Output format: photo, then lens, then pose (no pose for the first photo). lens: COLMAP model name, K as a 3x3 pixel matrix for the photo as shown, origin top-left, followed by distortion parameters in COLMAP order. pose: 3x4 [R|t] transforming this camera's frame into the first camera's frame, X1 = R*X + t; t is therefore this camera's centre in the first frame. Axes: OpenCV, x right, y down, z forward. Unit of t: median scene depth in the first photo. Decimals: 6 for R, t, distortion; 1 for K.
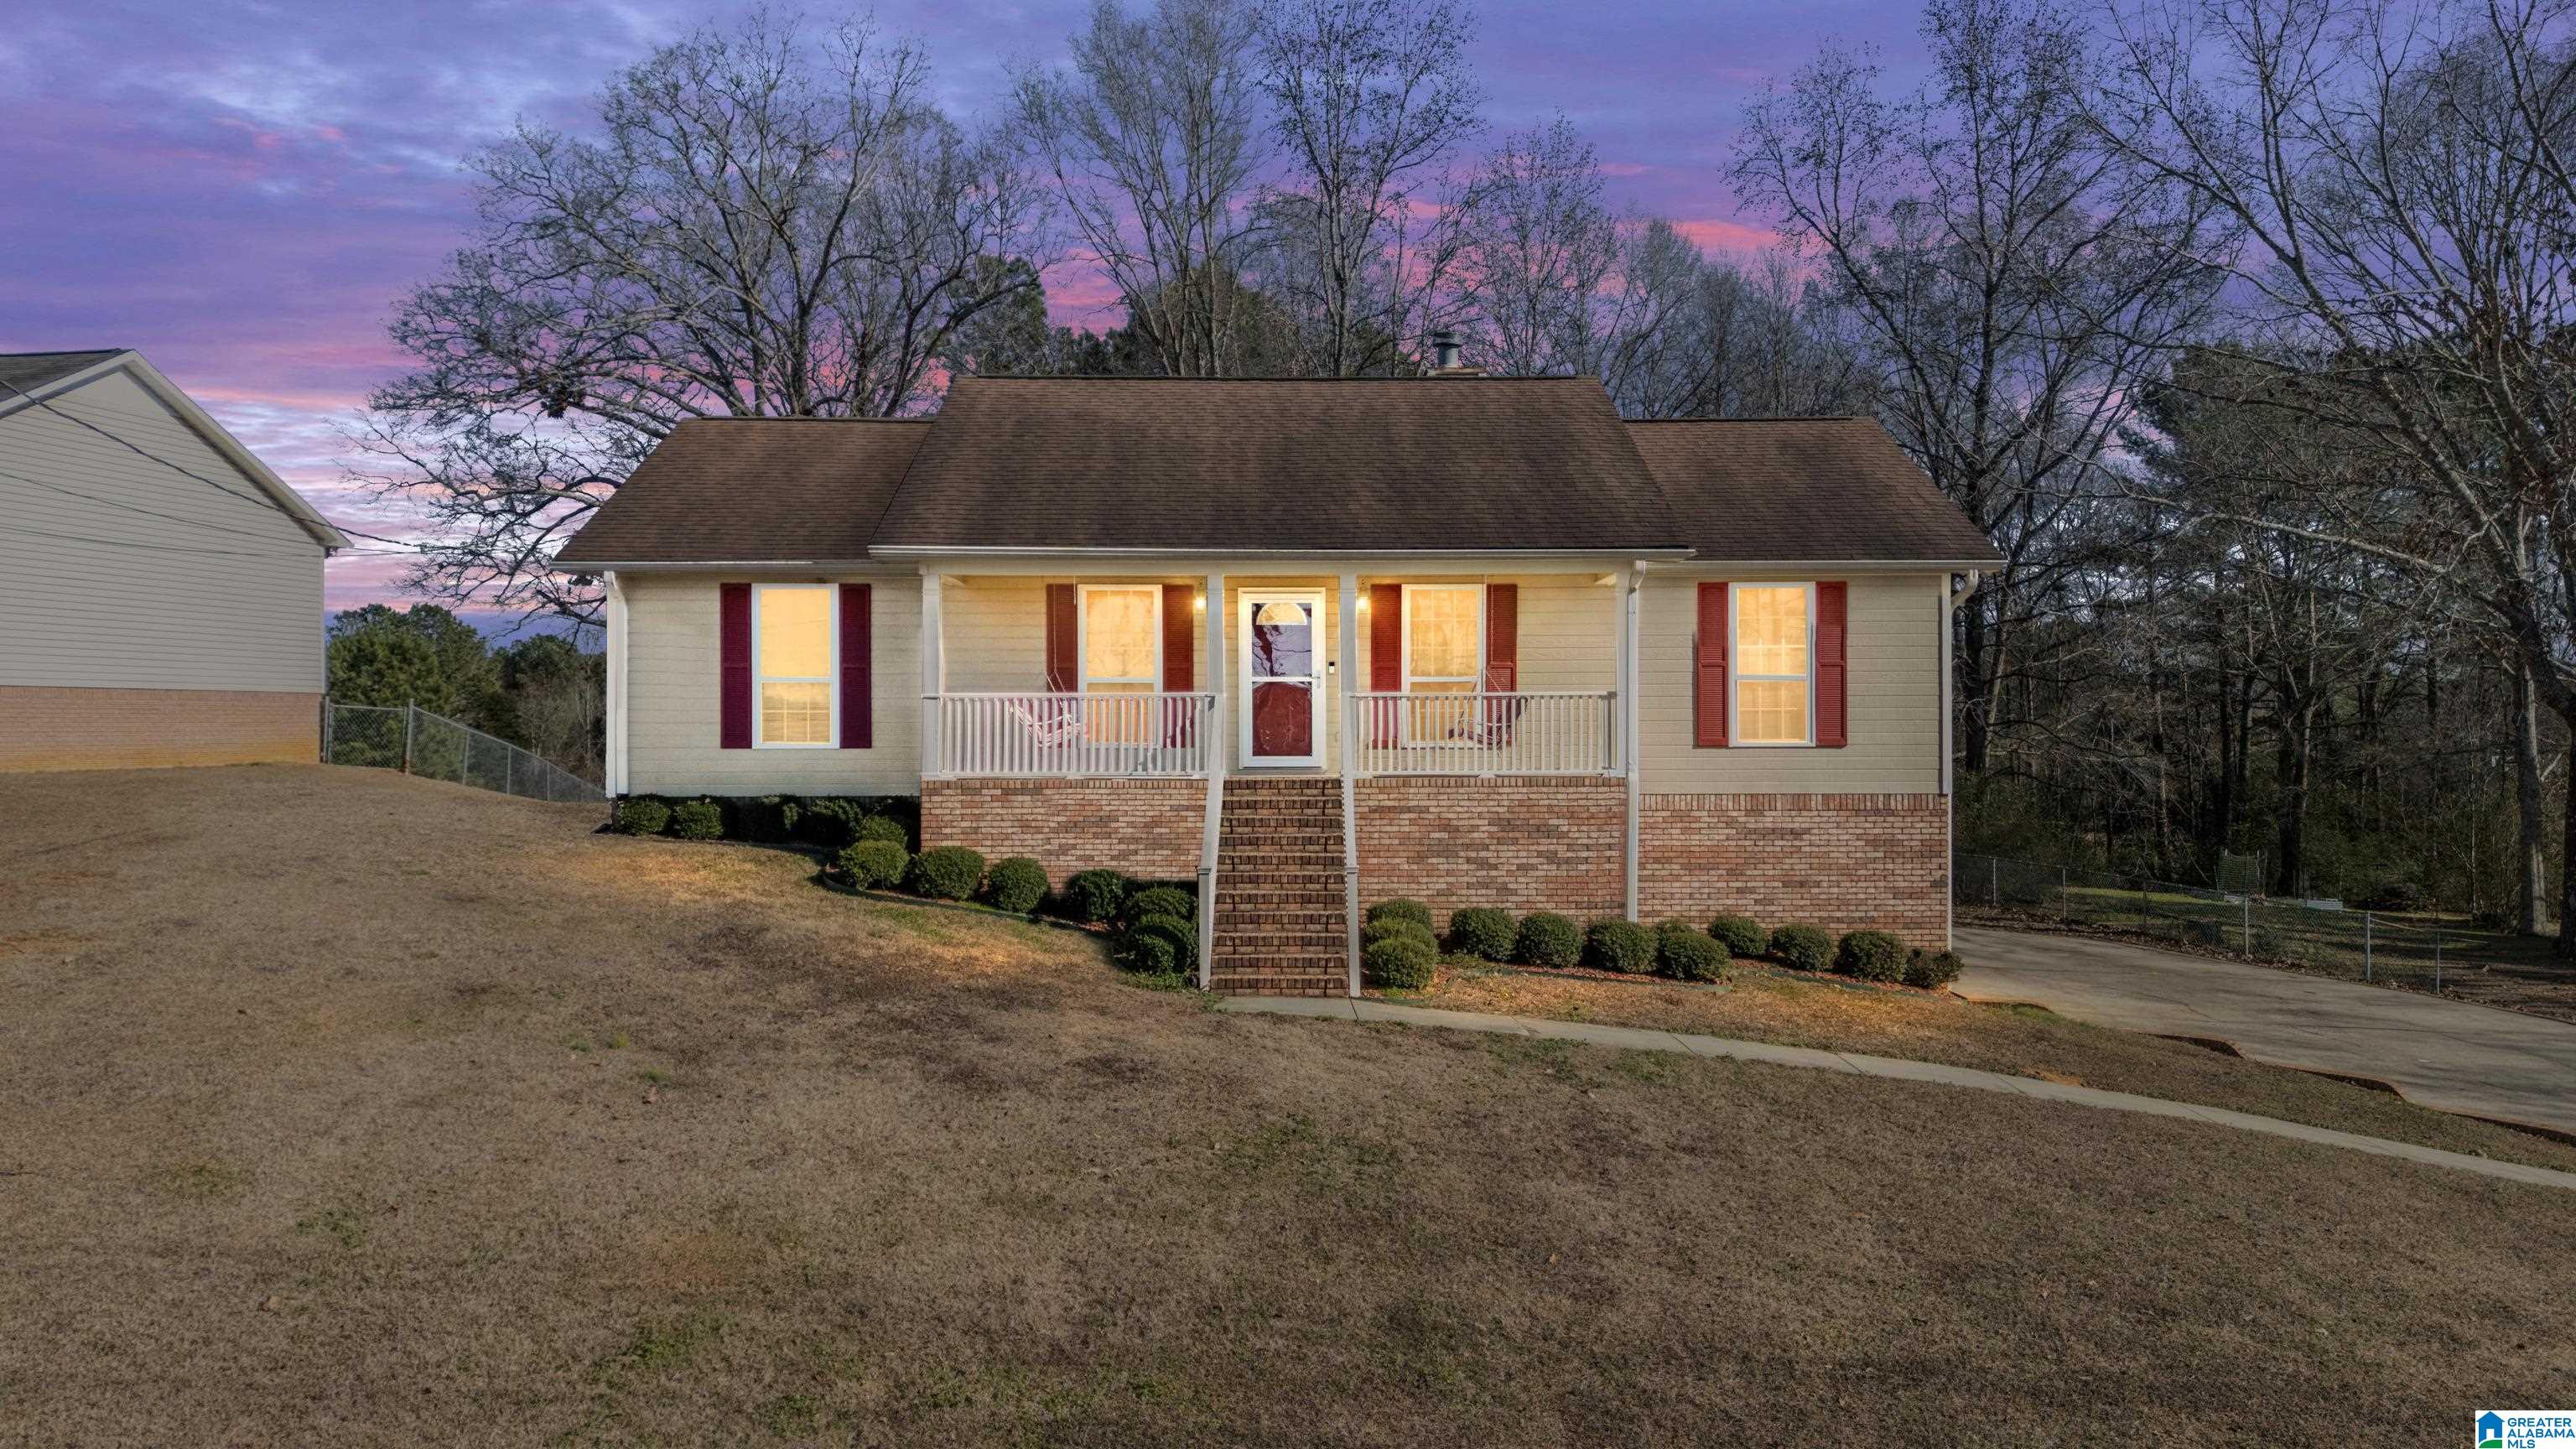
lens RADIAL K [[1776.0, 0, 1288.0], [0, 1776.0, 724.5], [0, 0, 1]] dist [0.005097, -0.002763]
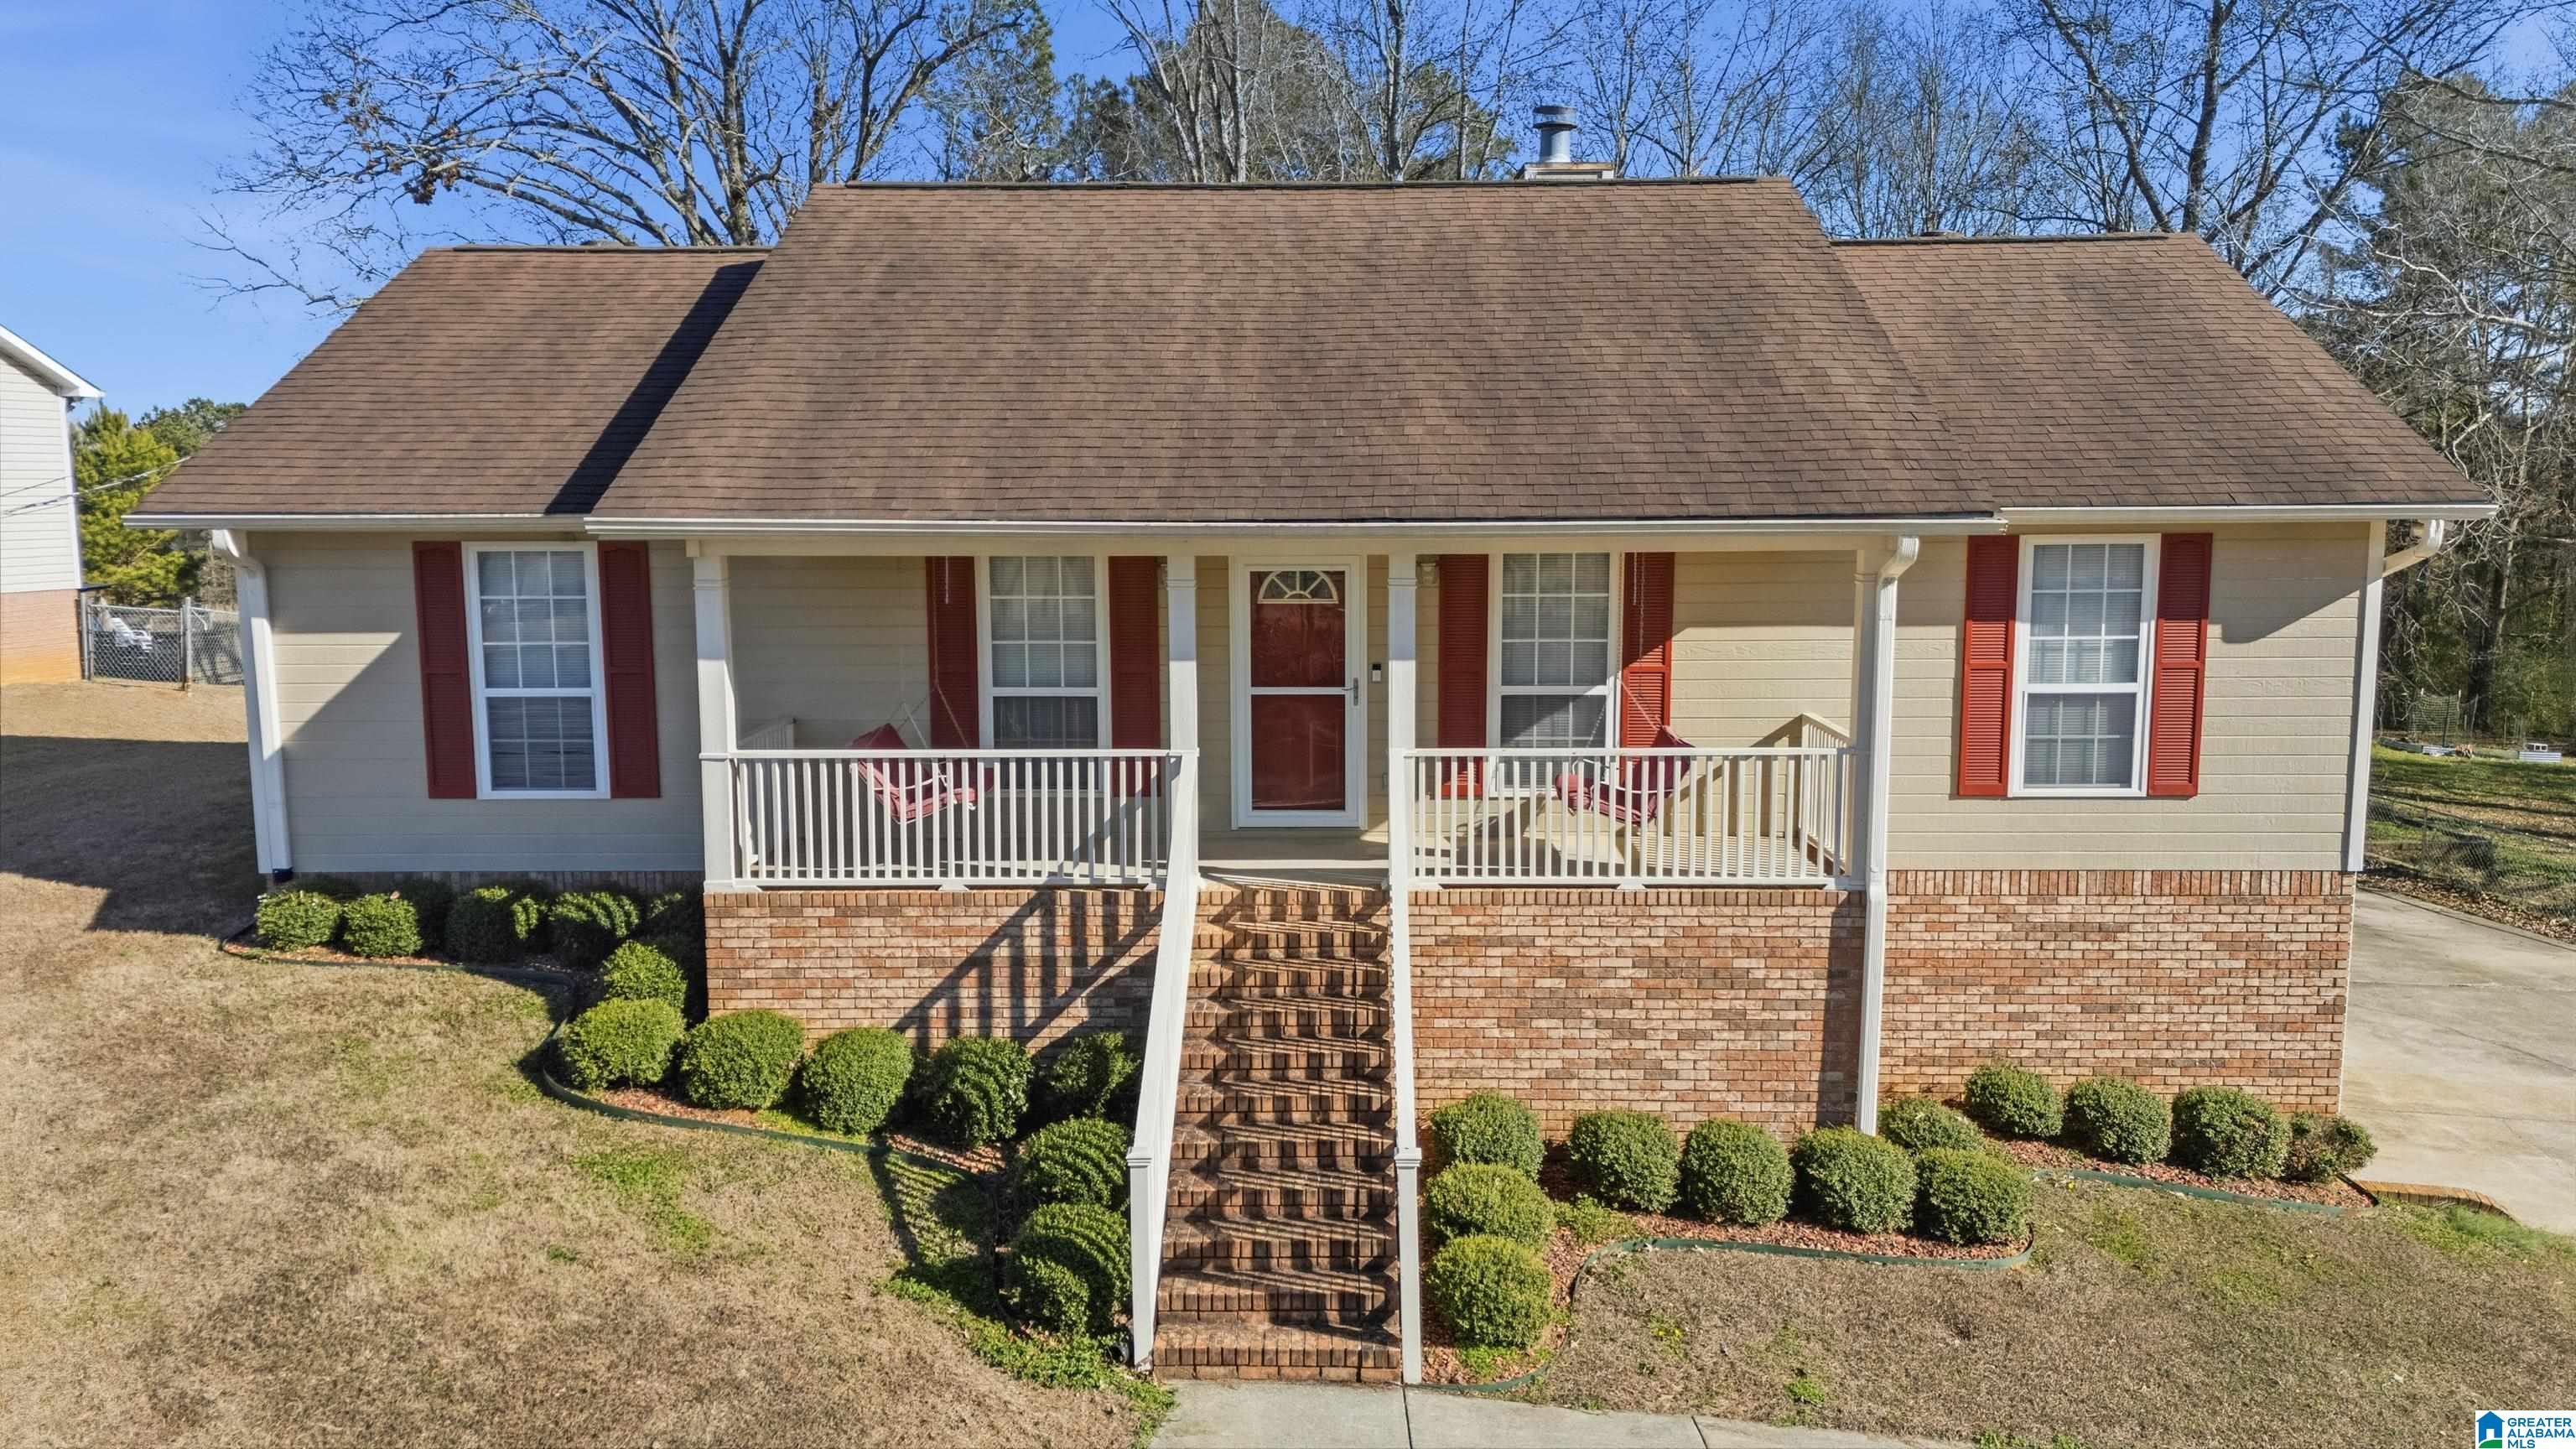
lens RADIAL K [[1842.6, 0, 1288.0], [0, 1842.6, 724.5], [0, 0, 1]] dist [0.000898, 0.000348]
pose [[0.999591, -0.000148, -0.028580, 0.011906], [0.003713, 0.992183, 0.124733, -0.095903], [0.028338, -0.124788, 0.991779, 0.349638]]
